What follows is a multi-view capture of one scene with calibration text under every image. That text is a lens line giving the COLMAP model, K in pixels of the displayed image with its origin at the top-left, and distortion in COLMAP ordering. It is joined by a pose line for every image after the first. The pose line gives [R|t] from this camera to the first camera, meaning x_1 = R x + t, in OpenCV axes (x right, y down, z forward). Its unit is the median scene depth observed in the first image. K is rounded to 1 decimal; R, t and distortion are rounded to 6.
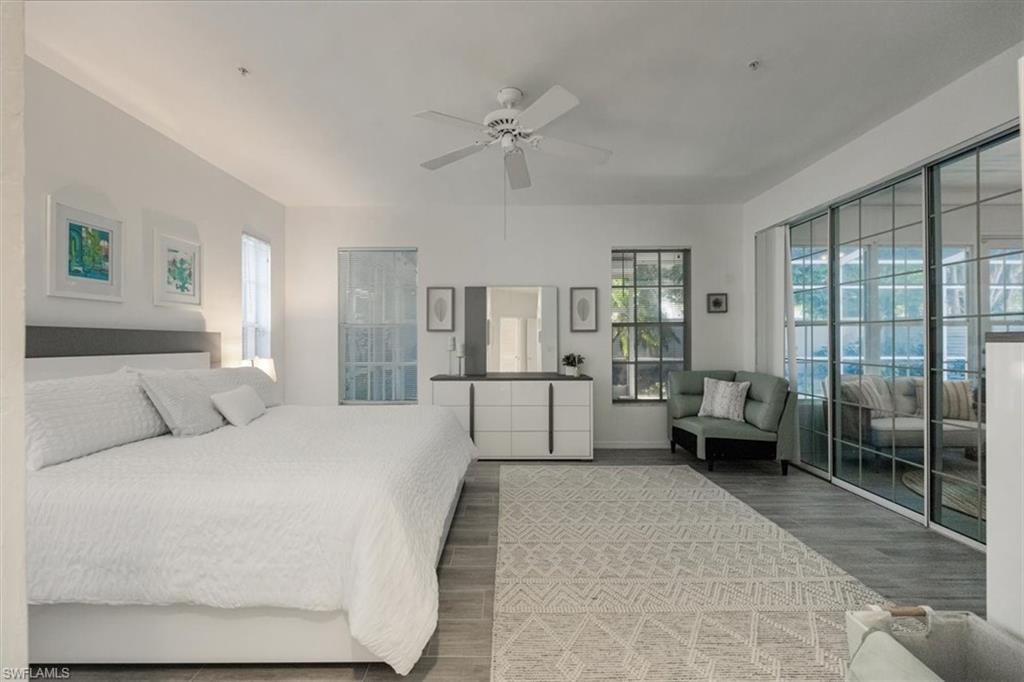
lens RADIAL K [[408.6, 0, 514.2], [0, 408.6, 338.9], [0, 0, 1]] dist [0.001965, 0.000118]
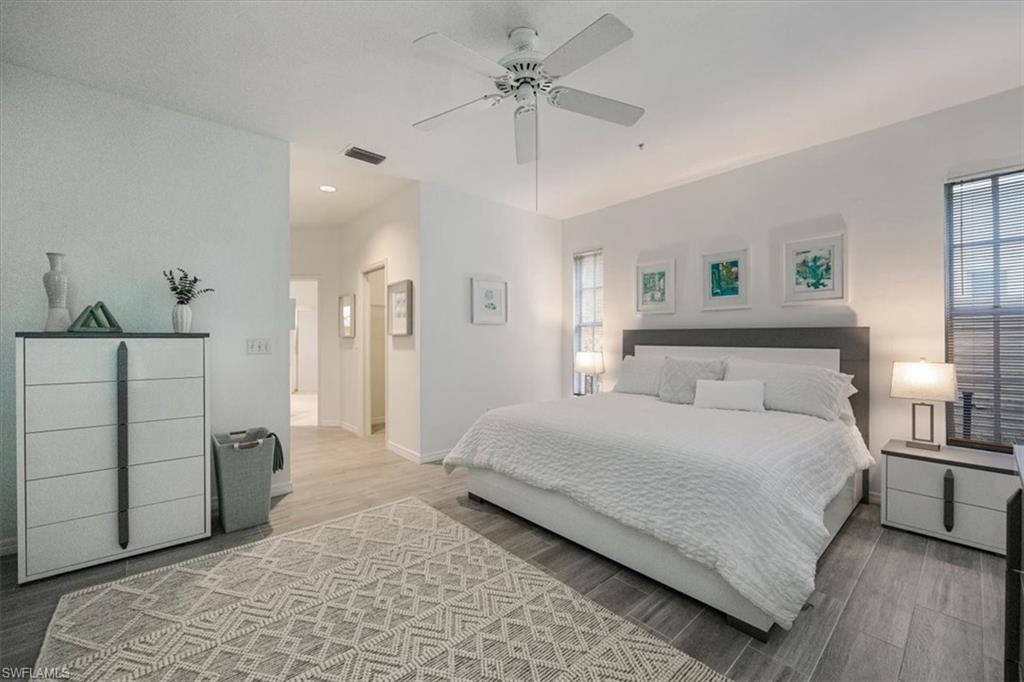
lens RADIAL K [[408.6, 0, 514.2], [0, 408.6, 338.9], [0, 0, 1]] dist [0.001965, 0.000118]
pose [[-0.748283, 0.004964, -0.663361, 0.453403], [0.005187, 0.999985, 0.001632, 0.005393], [0.663360, -0.002219, -0.748298, 1.315507]]
